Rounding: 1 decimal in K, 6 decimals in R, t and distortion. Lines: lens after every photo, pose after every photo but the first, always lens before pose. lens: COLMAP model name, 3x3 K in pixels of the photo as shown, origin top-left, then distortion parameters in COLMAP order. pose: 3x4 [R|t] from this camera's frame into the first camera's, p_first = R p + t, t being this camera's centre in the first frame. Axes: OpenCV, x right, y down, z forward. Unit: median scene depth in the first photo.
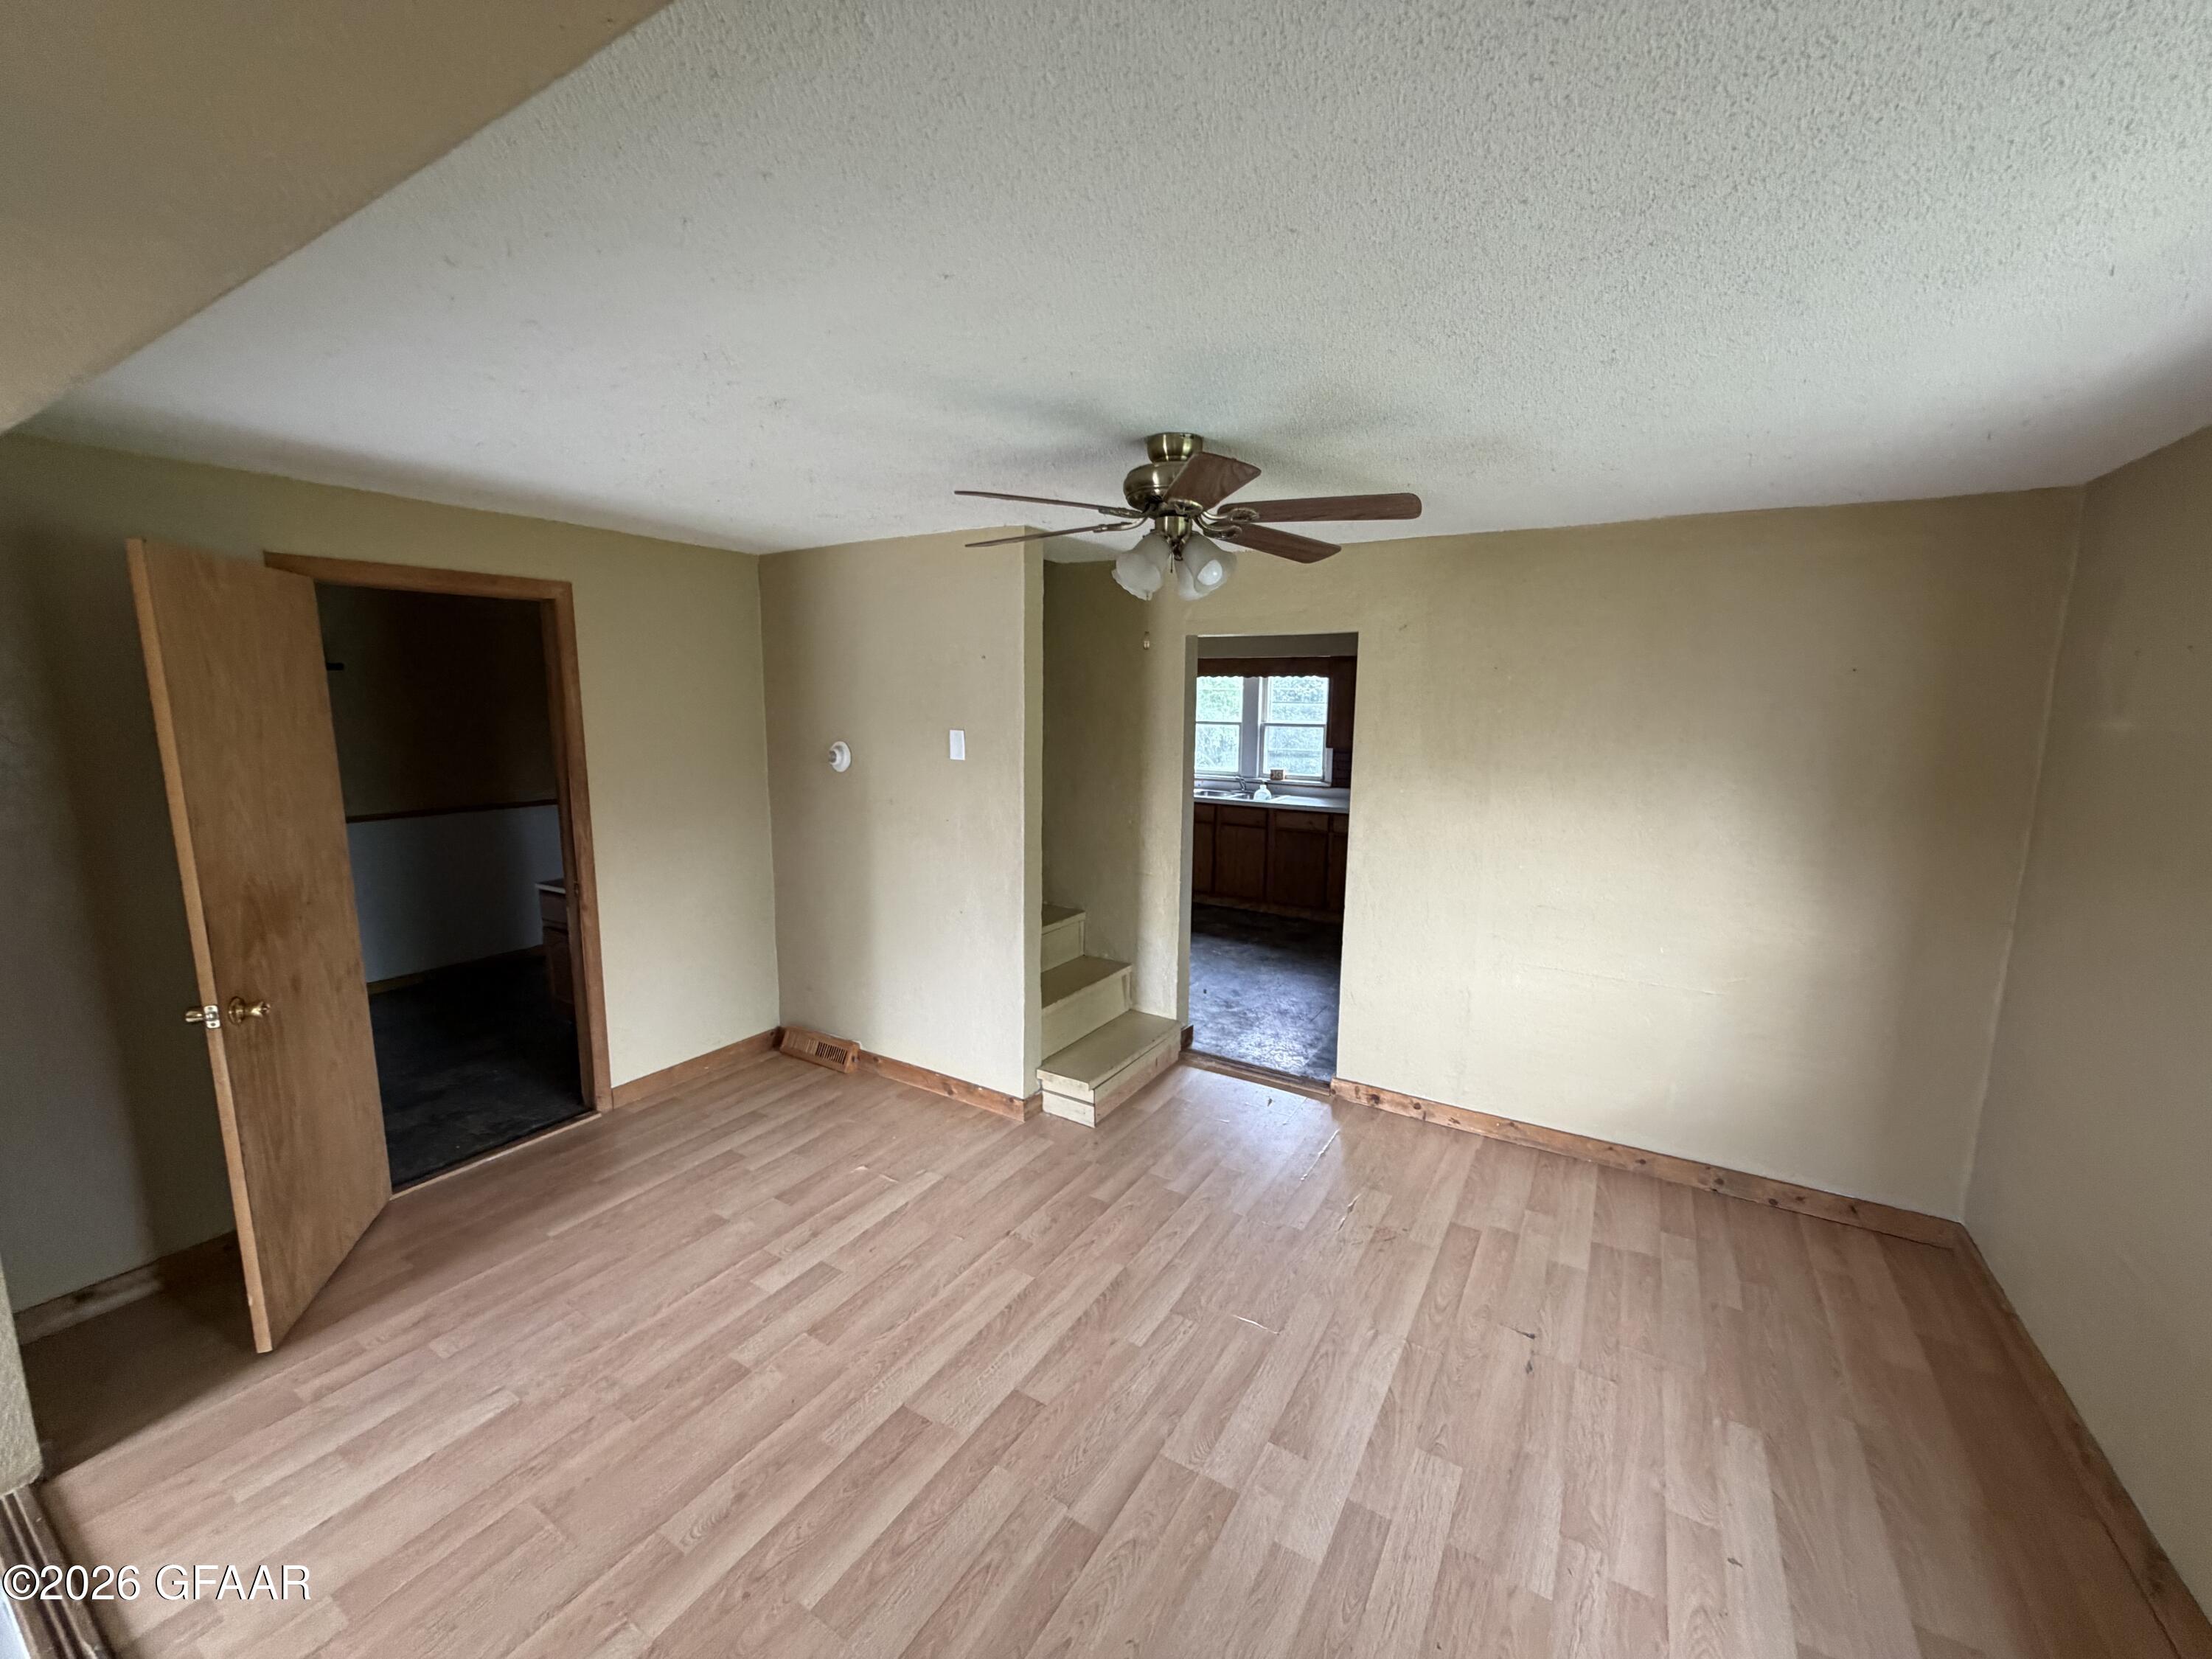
lens RADIAL K [[881.0, 0, 1106.4], [0, 881.0, 828.2], [0, 0, 1]] dist [0.003810, 0.000002]
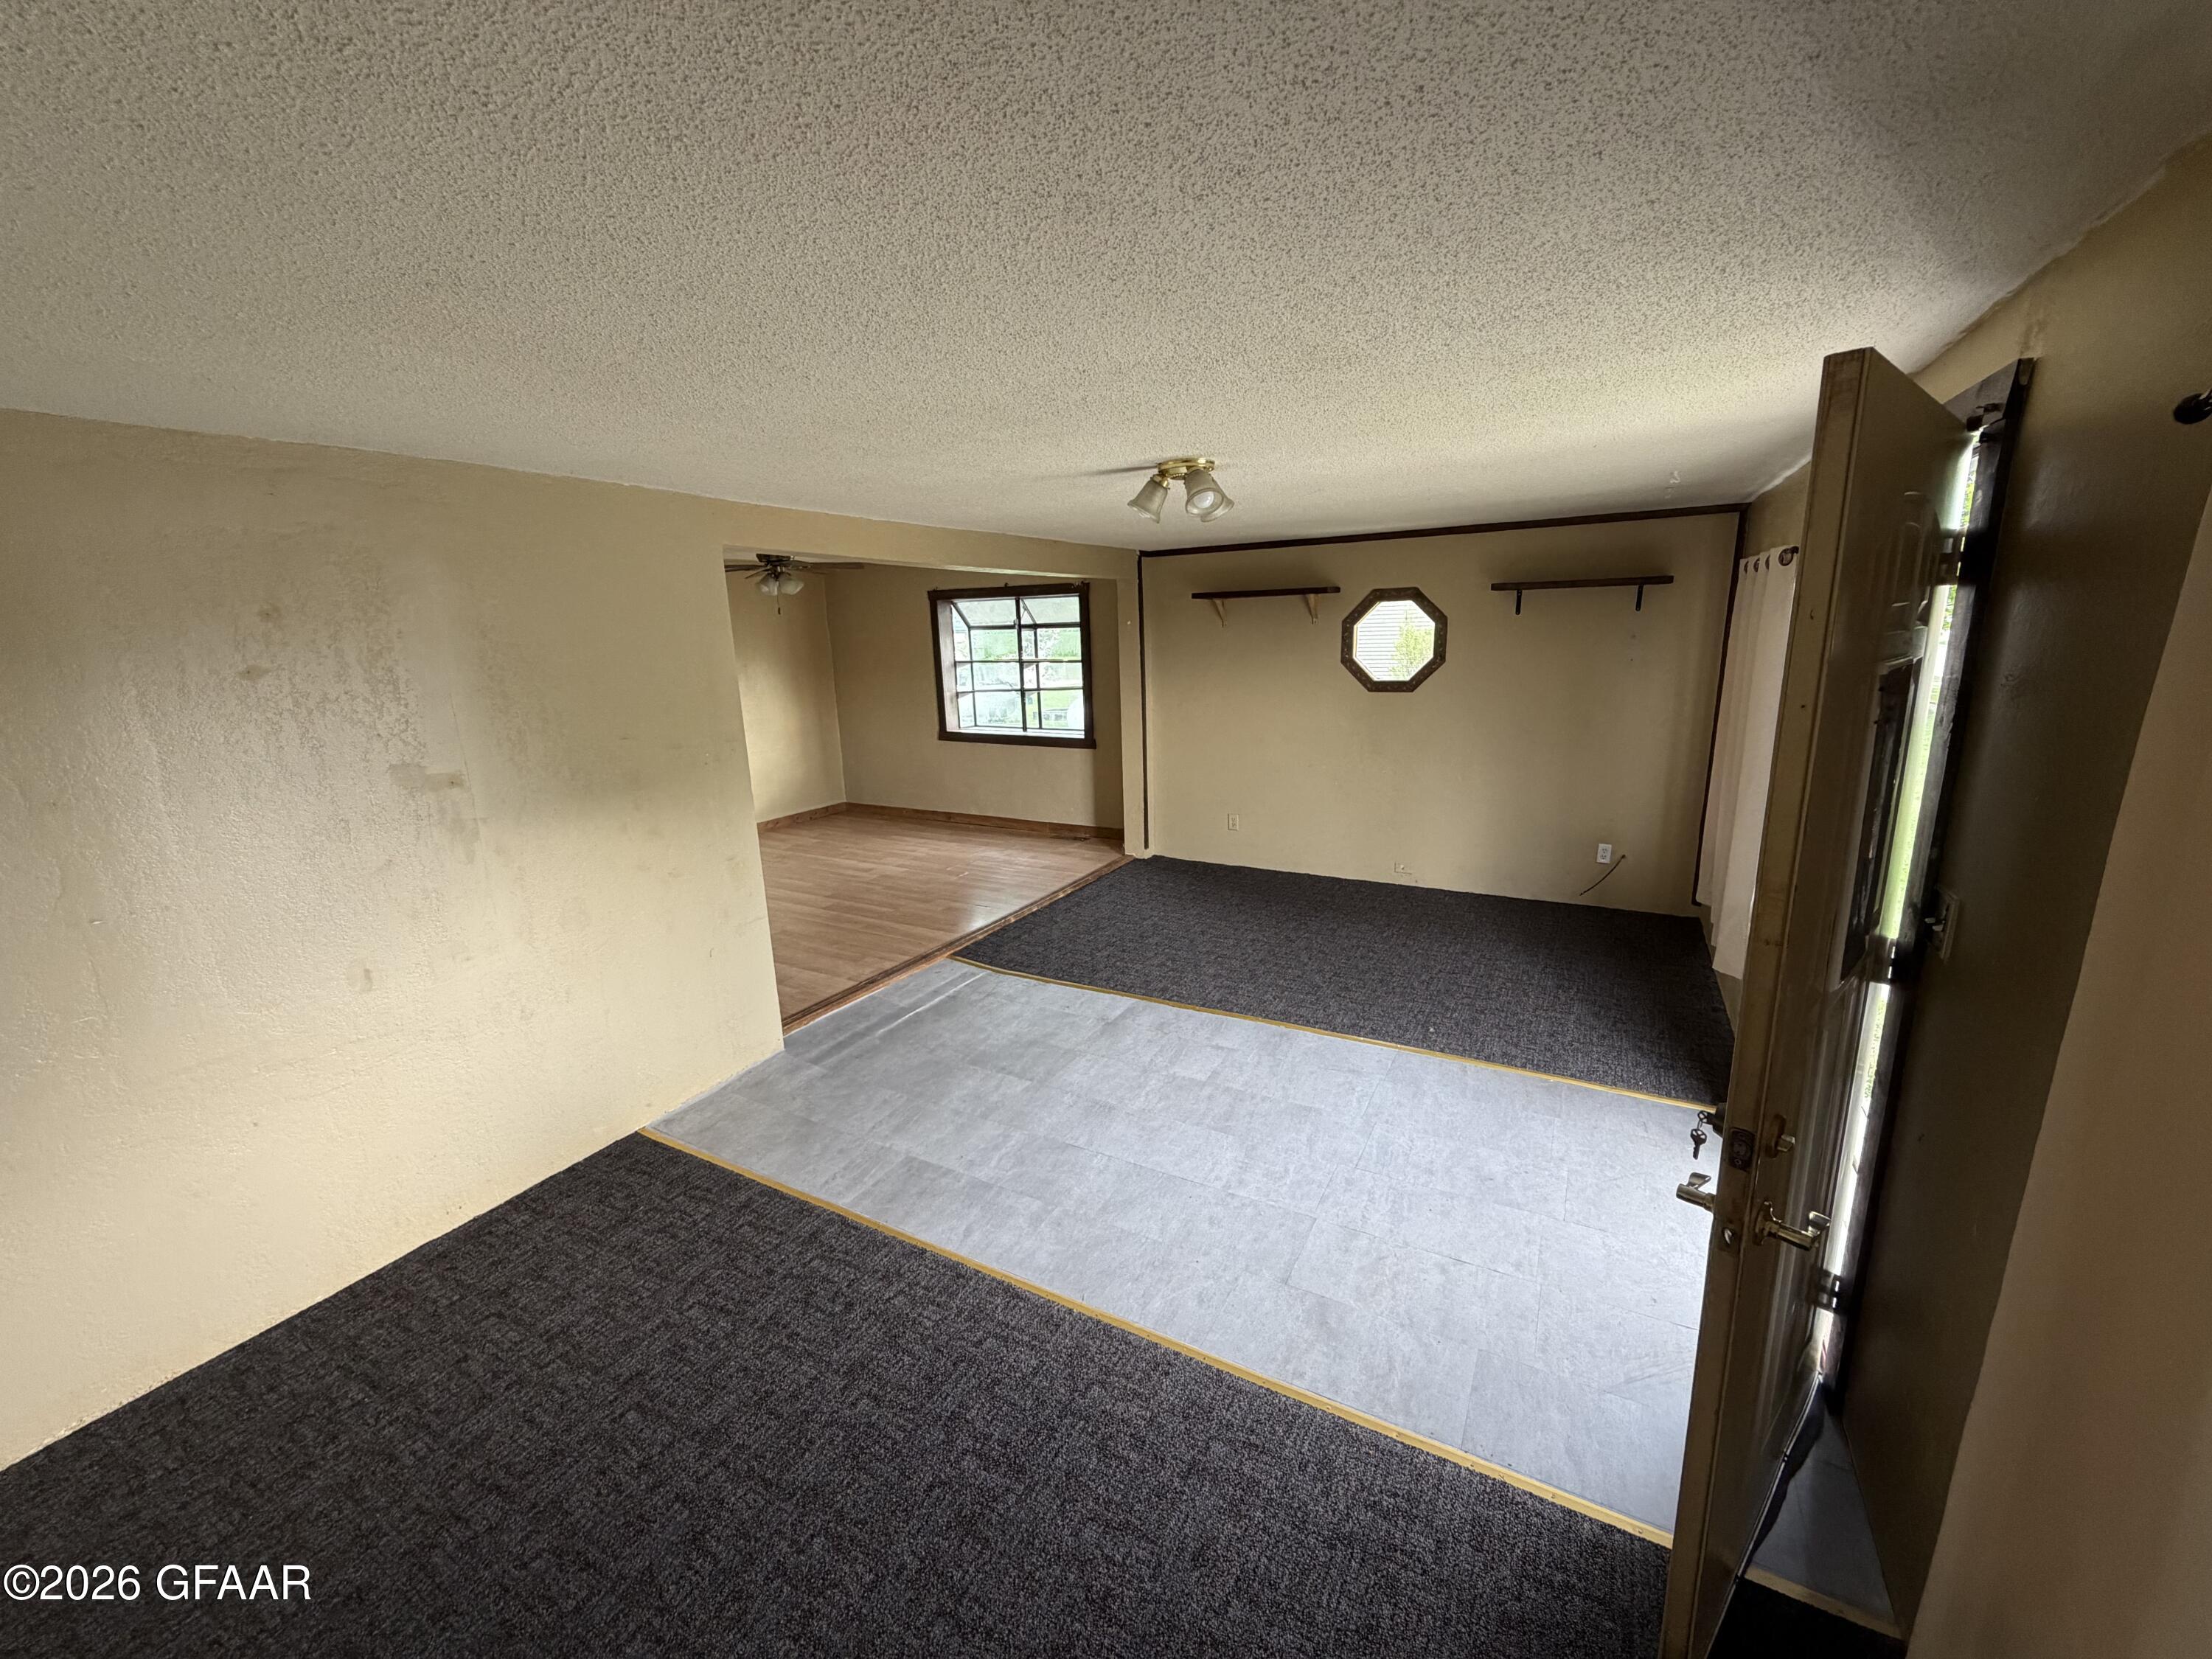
lens RADIAL K [[881.0, 0, 1107.8], [0, 881.0, 825.0], [0, 0, 1]] dist [0.003810, 0.000002]
pose [[-0.032569, -0.226546, 0.973456, -1.718876], [0.181787, 0.956384, 0.228655, -0.009439], [-0.982798, 0.184409, 0.010035, 0.066642]]
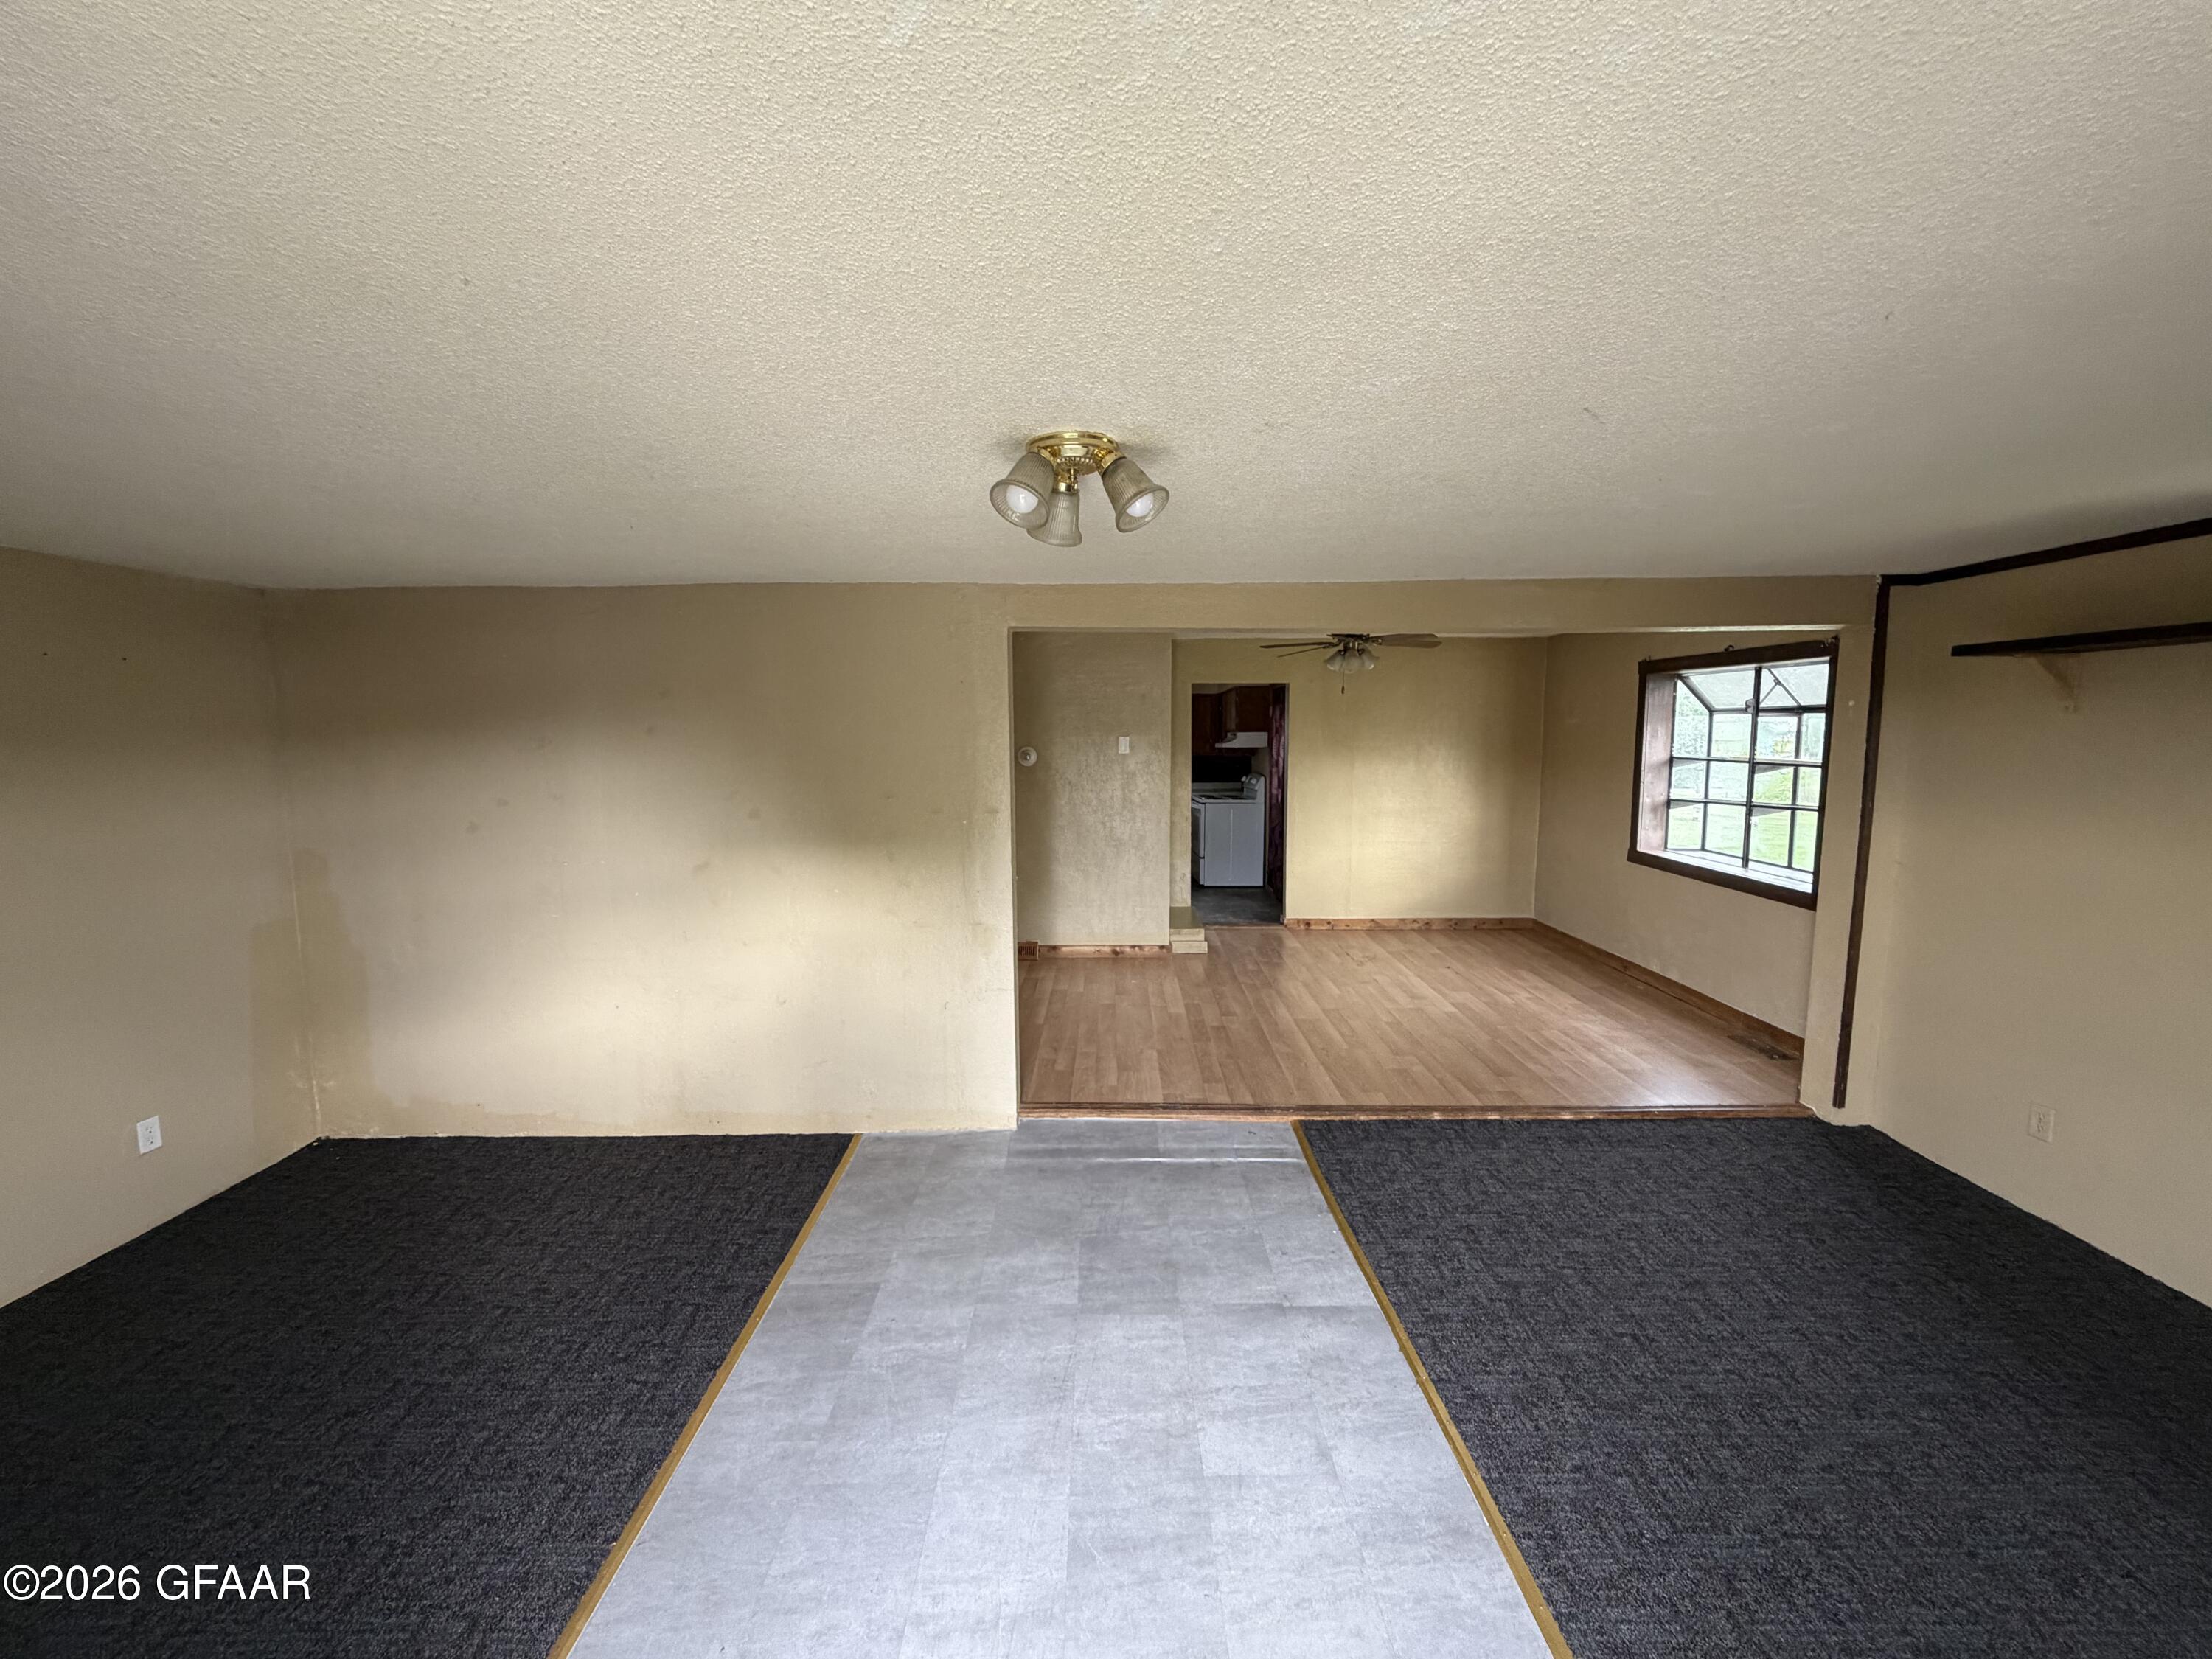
lens RADIAL K [[881.0, 0, 1103.7], [0, 881.0, 828.0], [0, 0, 1]] dist [0.003810, 0.000002]
pose [[0.858008, -0.072625, 0.508476, -1.131604], [0.093908, 0.995448, -0.016282, 0.095397], [-0.504979, 0.061720, 0.860922, -0.479146]]
